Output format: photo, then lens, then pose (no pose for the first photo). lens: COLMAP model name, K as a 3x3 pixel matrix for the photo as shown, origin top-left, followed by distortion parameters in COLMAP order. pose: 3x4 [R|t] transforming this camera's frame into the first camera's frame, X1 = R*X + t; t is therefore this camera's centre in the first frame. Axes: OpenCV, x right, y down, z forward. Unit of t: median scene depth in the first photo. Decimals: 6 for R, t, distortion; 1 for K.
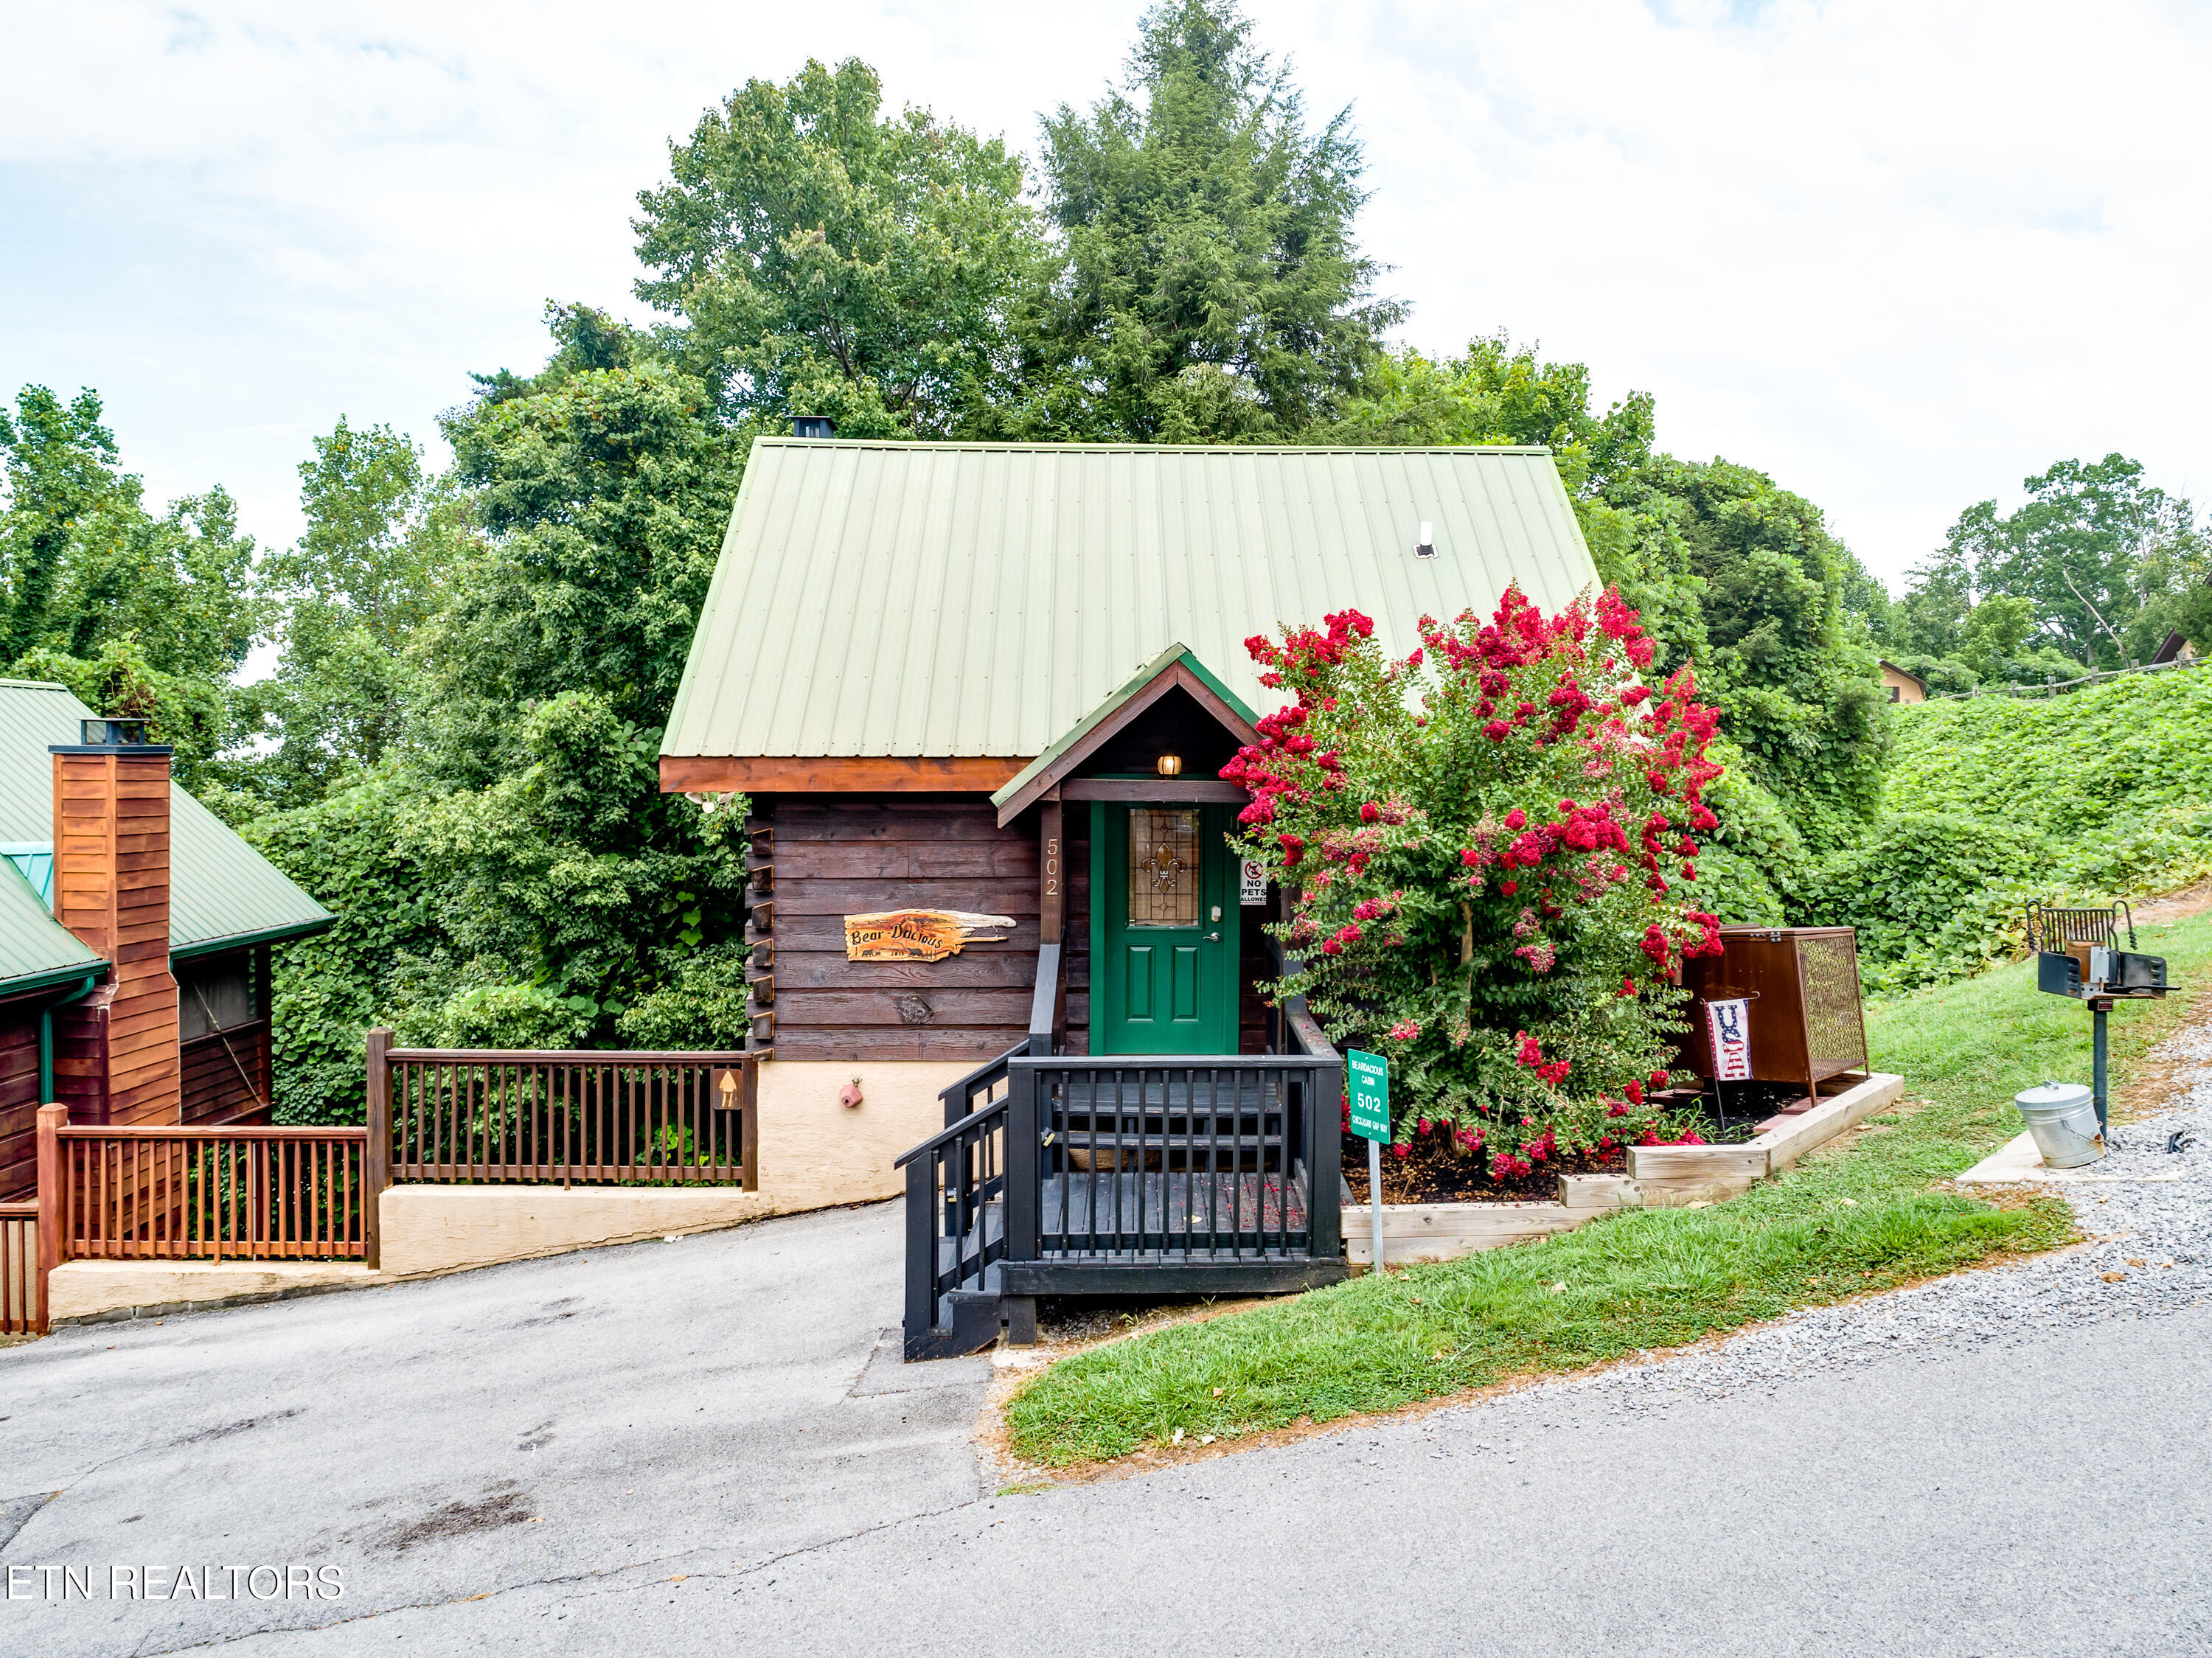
lens RADIAL K [[1623.7, 0, 1106.0], [0, 1623.7, 829.0], [0, 0, 1]] dist [-0.020488, 0.005448]
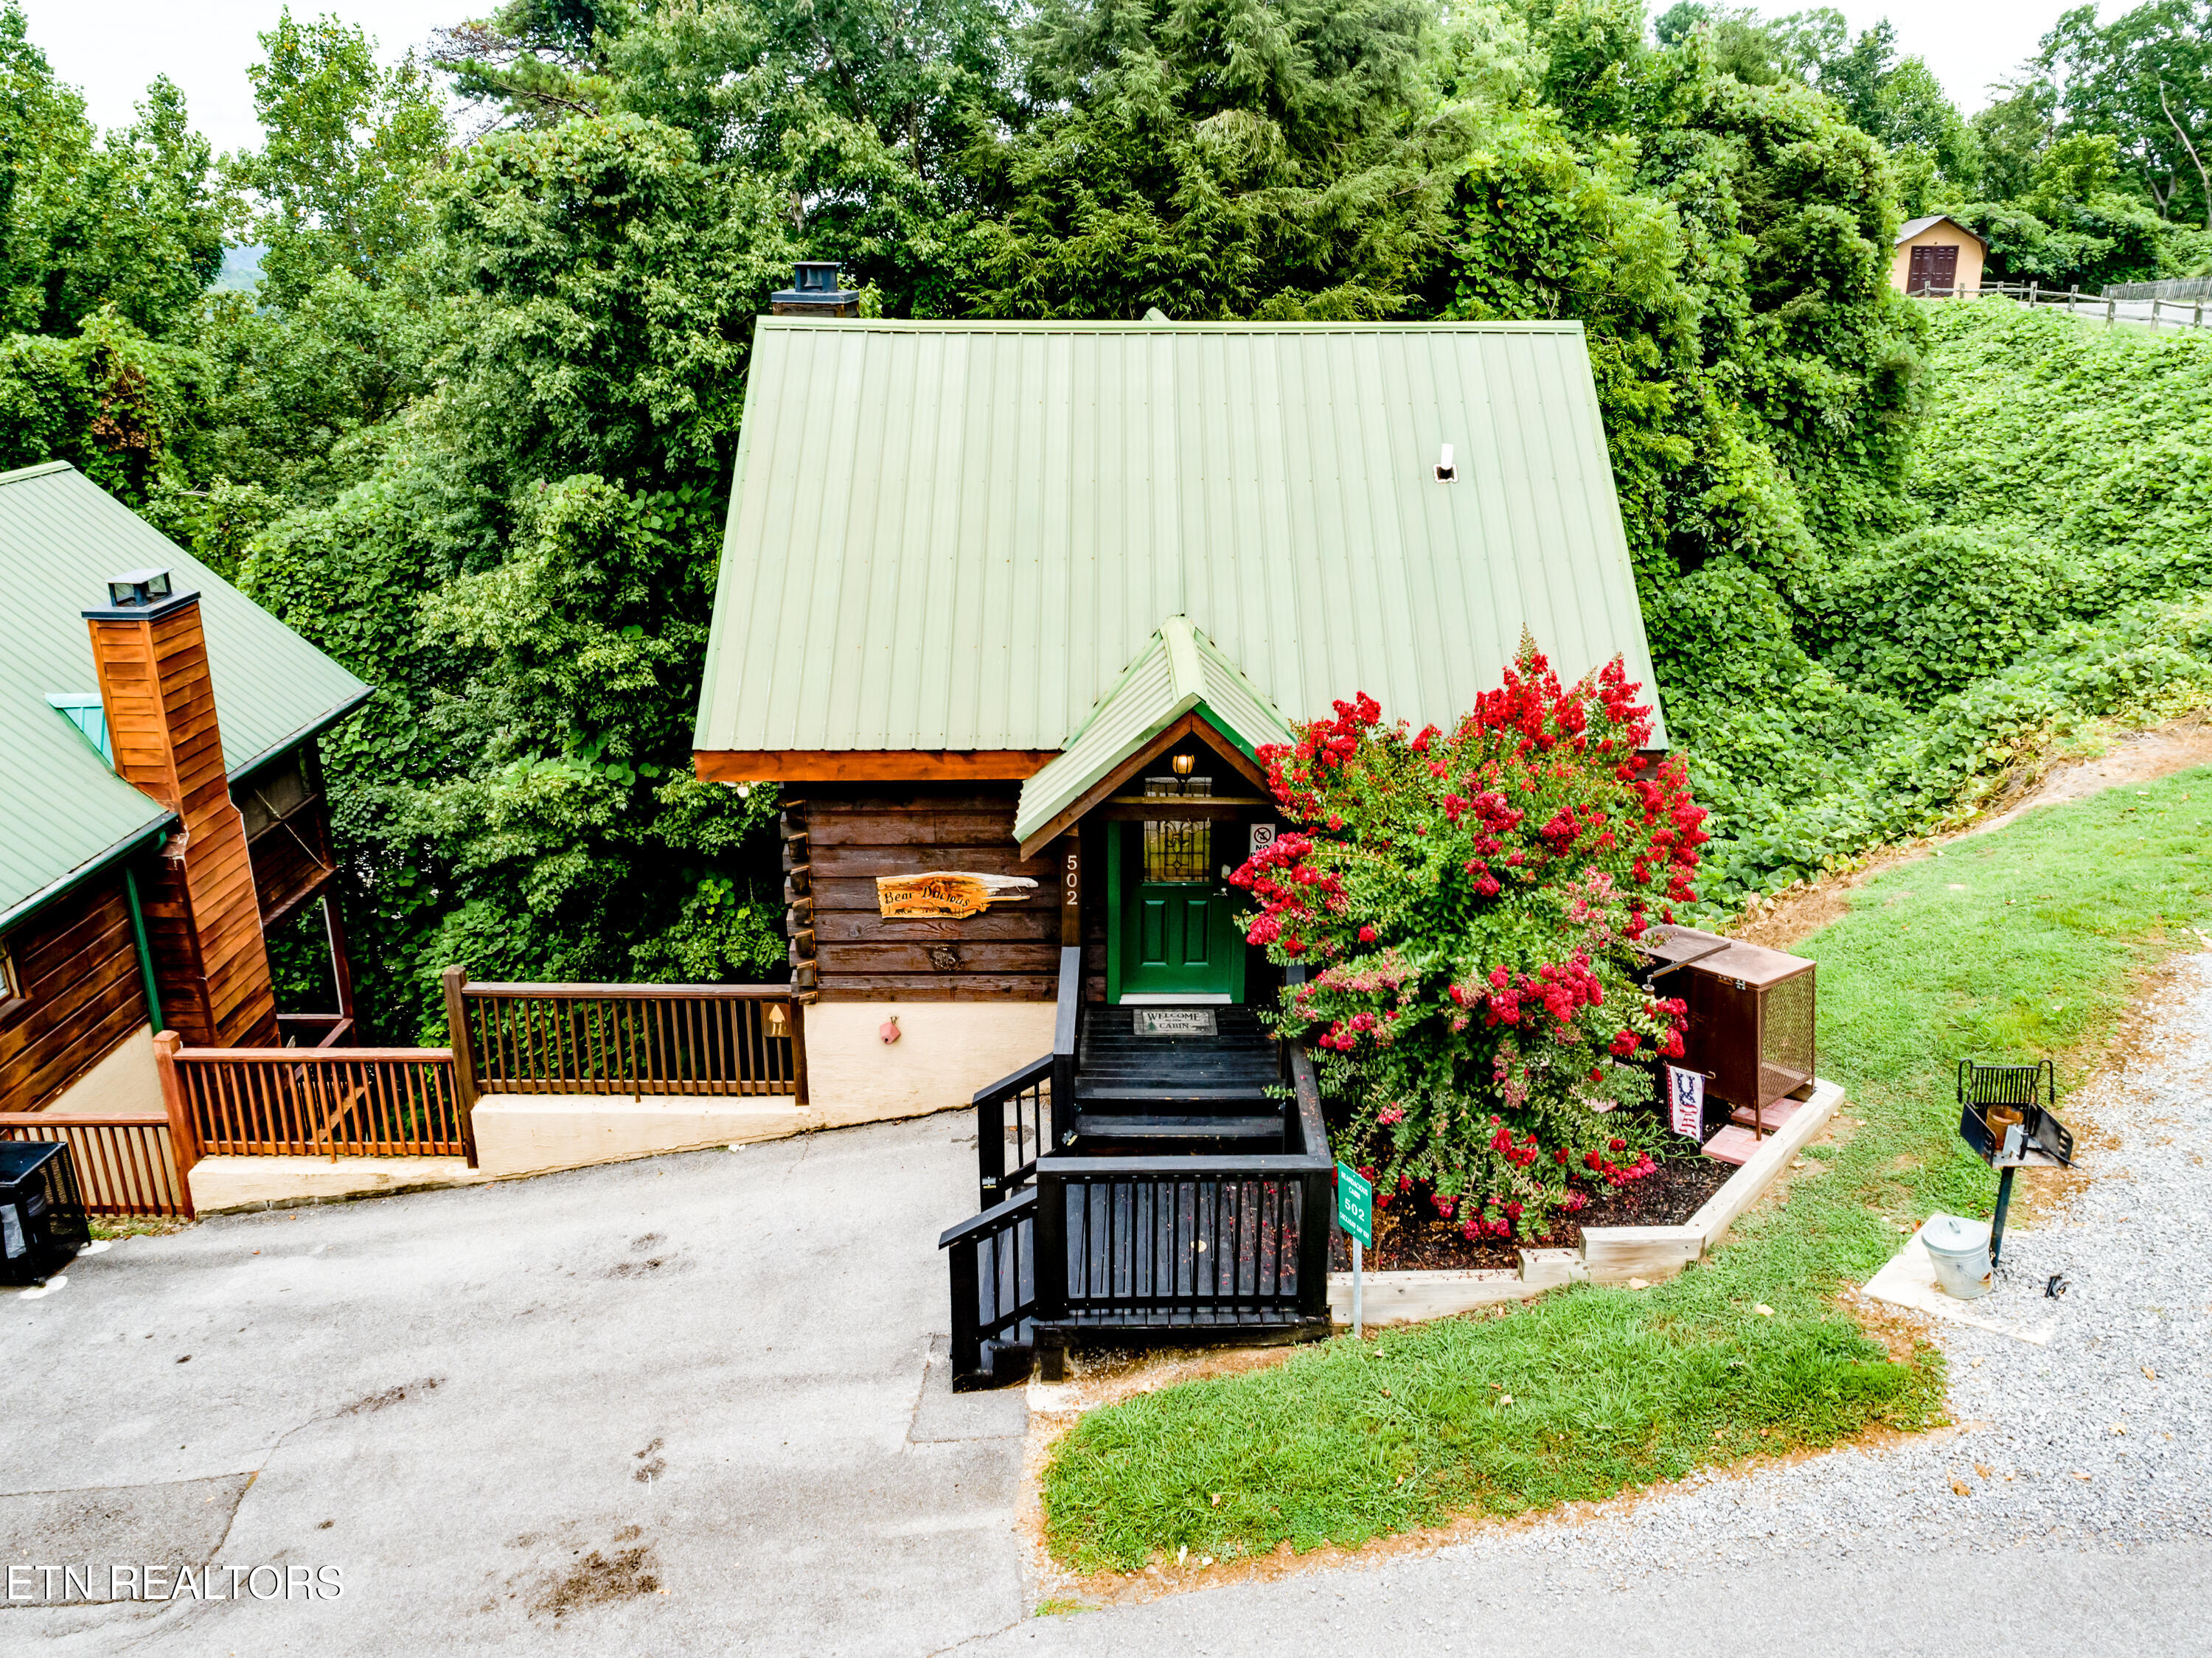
lens RADIAL K [[1623.7, 0, 1106.5], [0, 1623.7, 804.3], [0, 0, 1]] dist [-0.020197, 0.004938]
pose [[0.999960, -0.001755, -0.008787, -0.000835], [0.004221, 0.957267, 0.289176, -0.293593], [0.007904, -0.289202, 0.957236, -0.004576]]
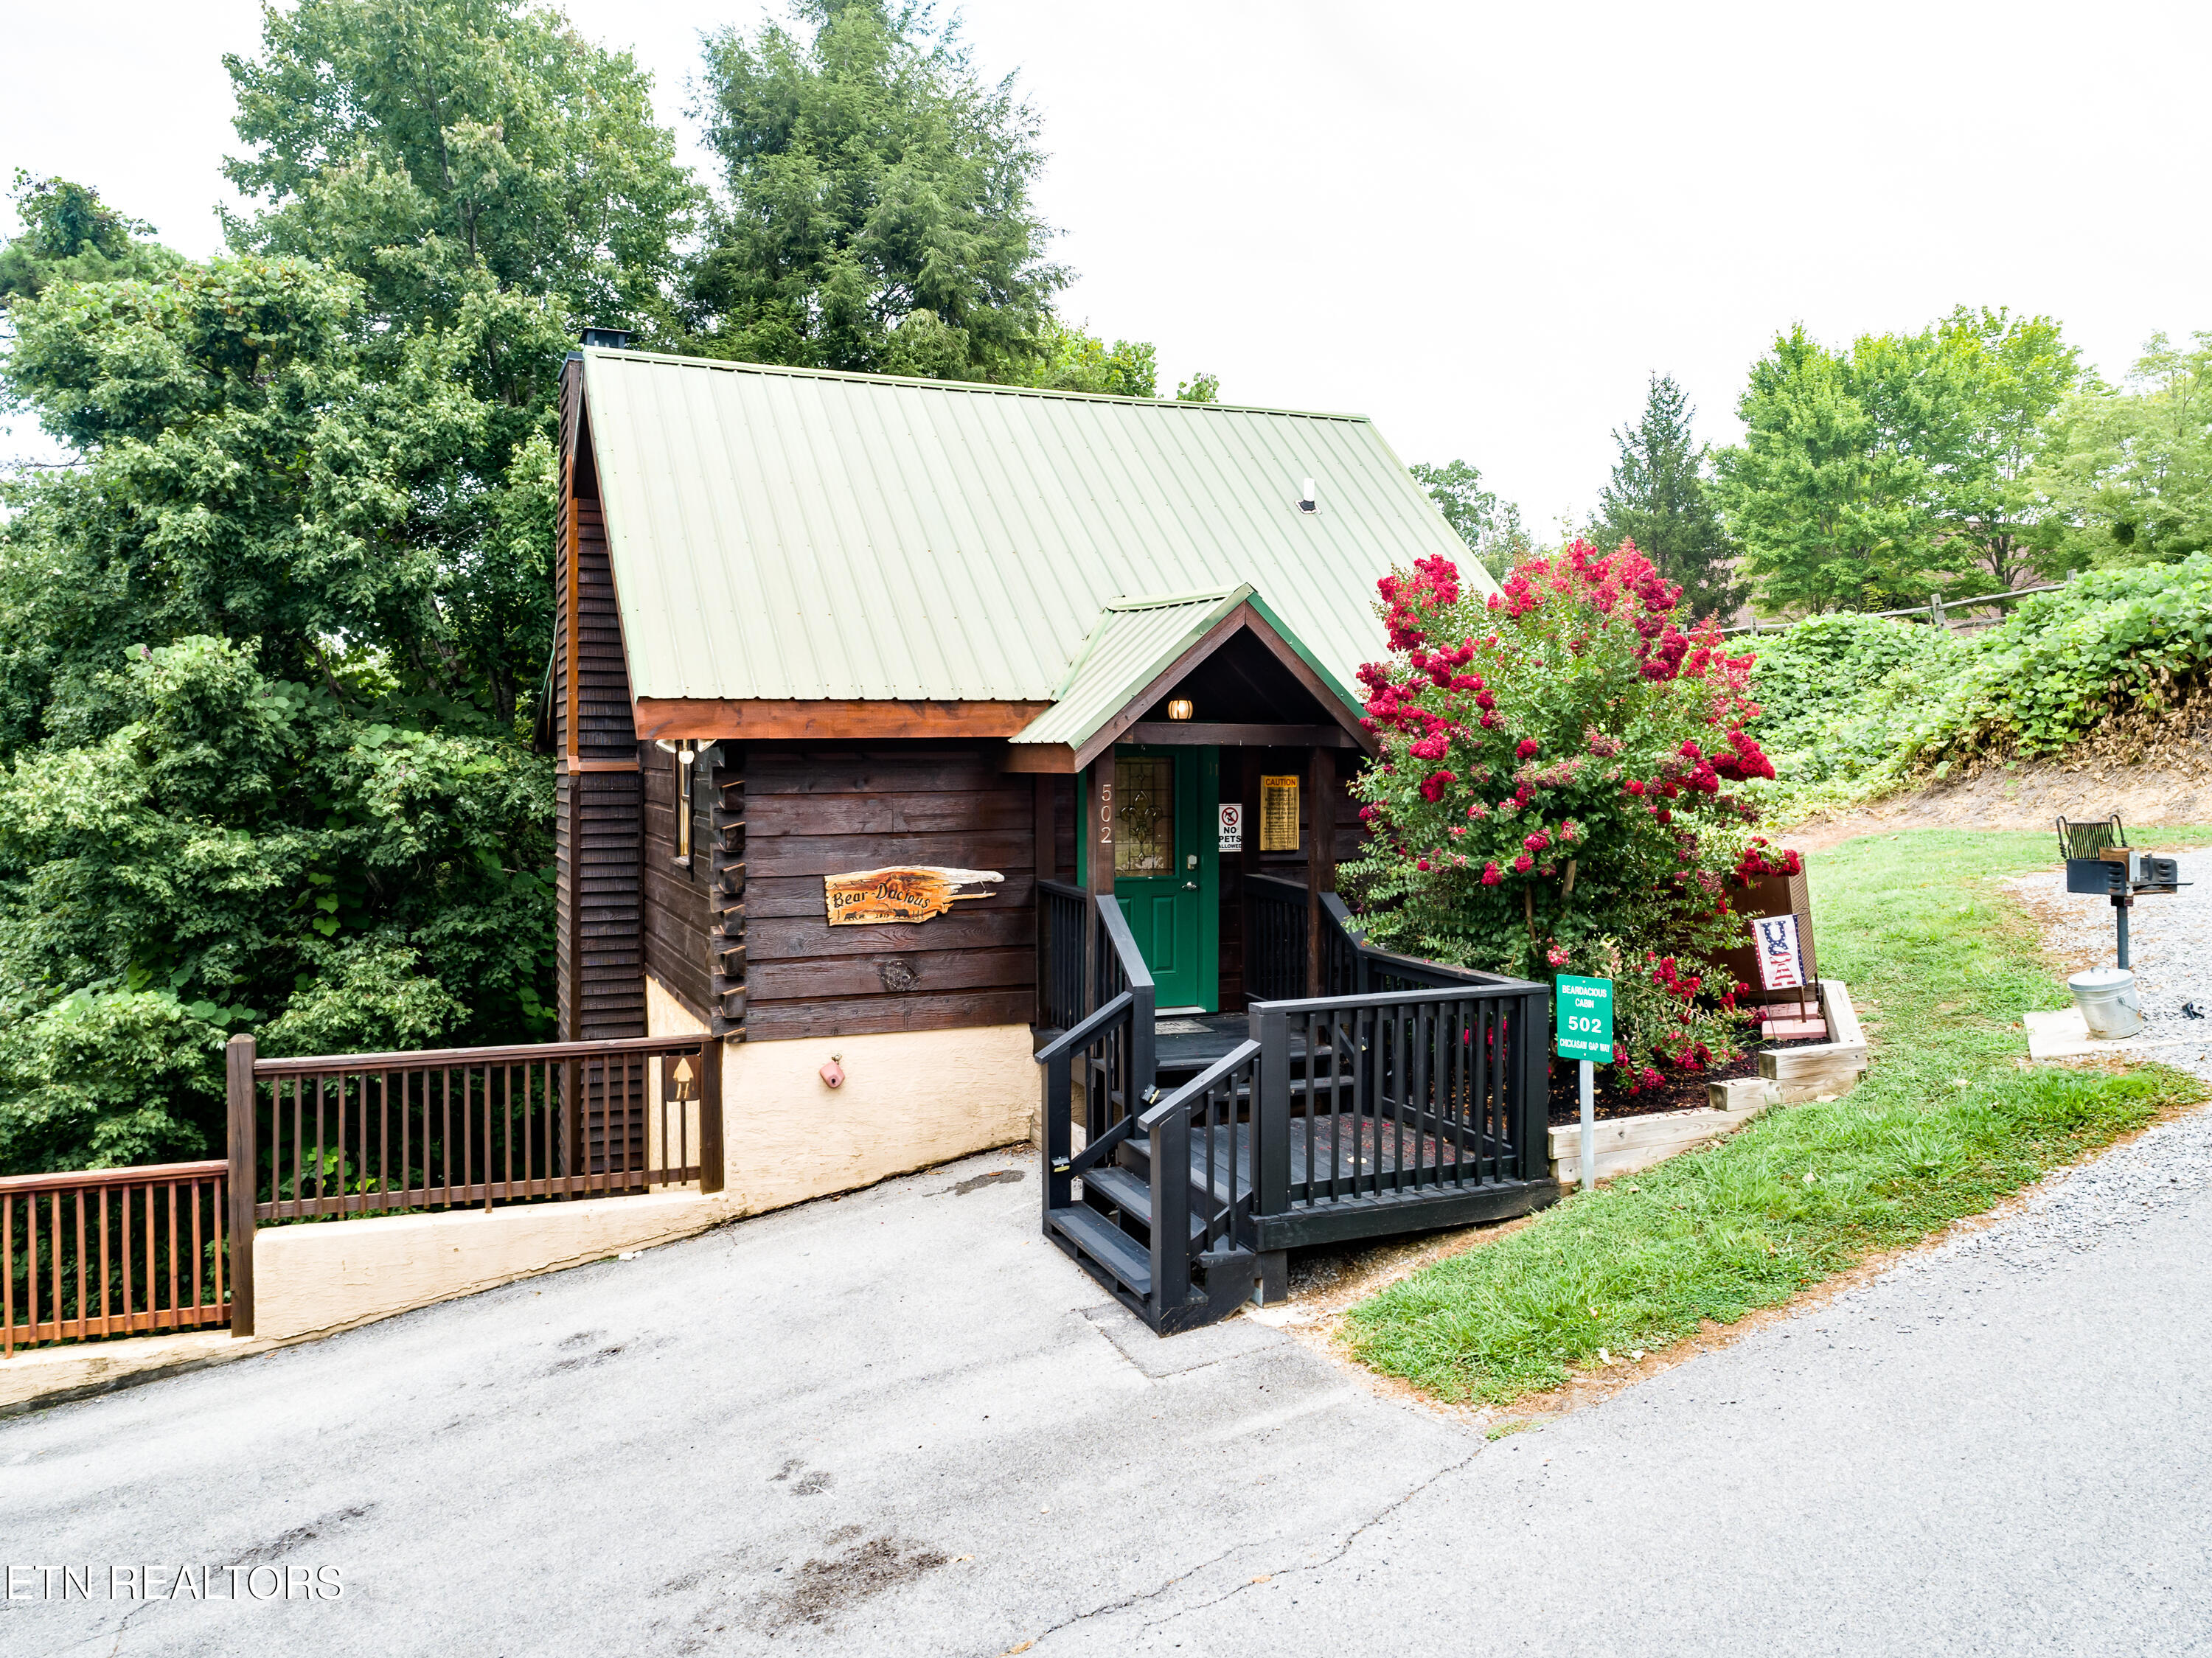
lens RADIAL K [[1658.2, 0, 1058.8], [0, 1658.2, 764.4], [0, 0, 1]] dist [-0.017705, 0.004902]
pose [[0.937488, -0.009025, 0.347899, -0.352042], [0.017808, 0.999598, -0.022057, 0.013673], [-0.347560, 0.026873, 0.937272, 0.082402]]
